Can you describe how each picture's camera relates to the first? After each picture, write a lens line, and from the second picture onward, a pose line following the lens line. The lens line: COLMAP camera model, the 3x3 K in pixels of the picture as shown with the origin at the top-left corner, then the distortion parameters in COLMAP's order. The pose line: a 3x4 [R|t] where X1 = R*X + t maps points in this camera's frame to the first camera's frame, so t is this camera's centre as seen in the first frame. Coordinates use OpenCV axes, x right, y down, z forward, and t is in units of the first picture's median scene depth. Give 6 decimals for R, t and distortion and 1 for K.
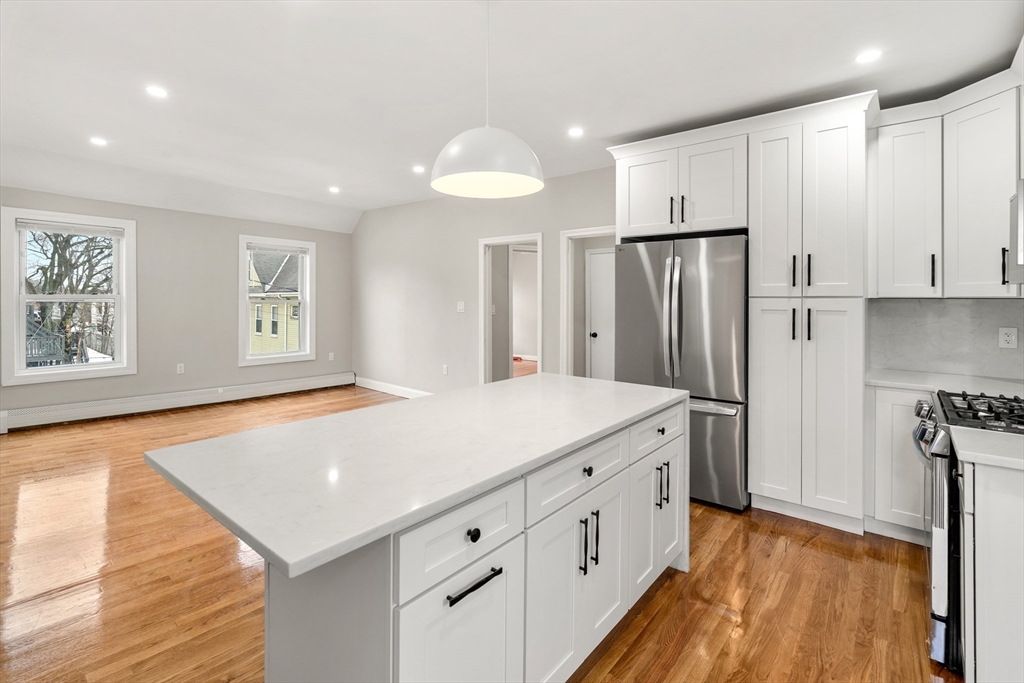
lens RADIAL K [[477.5, 0, 515.3], [0, 477.5, 292.2], [0, 0, 1]] dist [-0.007521, 0.001946]
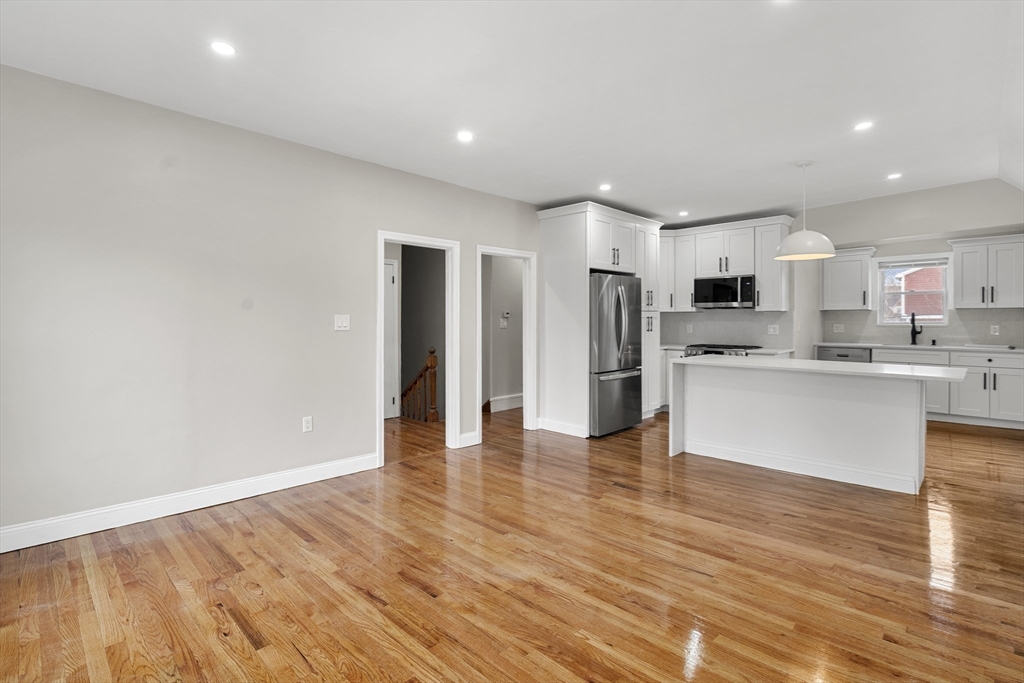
lens RADIAL K [[477.5, 0, 509.3], [0, 477.5, 323.7], [0, 0, 1]] dist [-0.007521, 0.001946]
pose [[0.100714, -0.016416, 0.994780, -0.988409], [-0.010015, 0.999796, 0.017512, 0.022448], [-0.994865, -0.011726, 0.100529, 0.899957]]
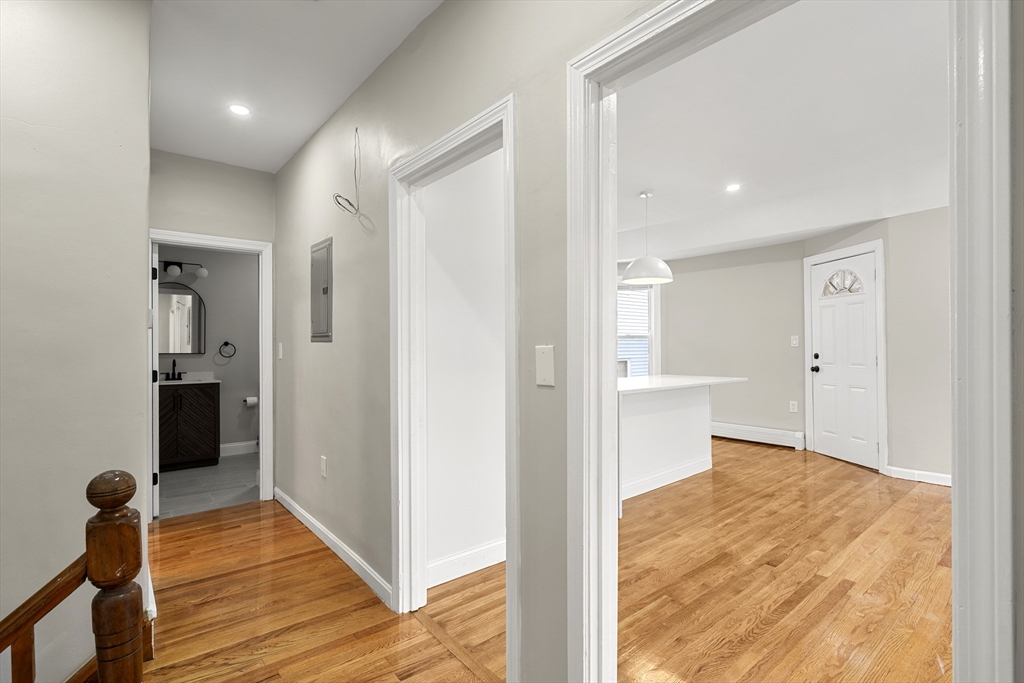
lens RADIAL K [[477.5, 0, 508.9], [0, 477.5, 345.4], [0, 0, 1]] dist [-0.007521, 0.001946]
pose [[-0.980188, 0.001269, 0.198067, 0.061956], [-0.001006, 0.999935, -0.011386, 0.046695], [-0.198069, -0.011359, -0.980122, 1.452582]]
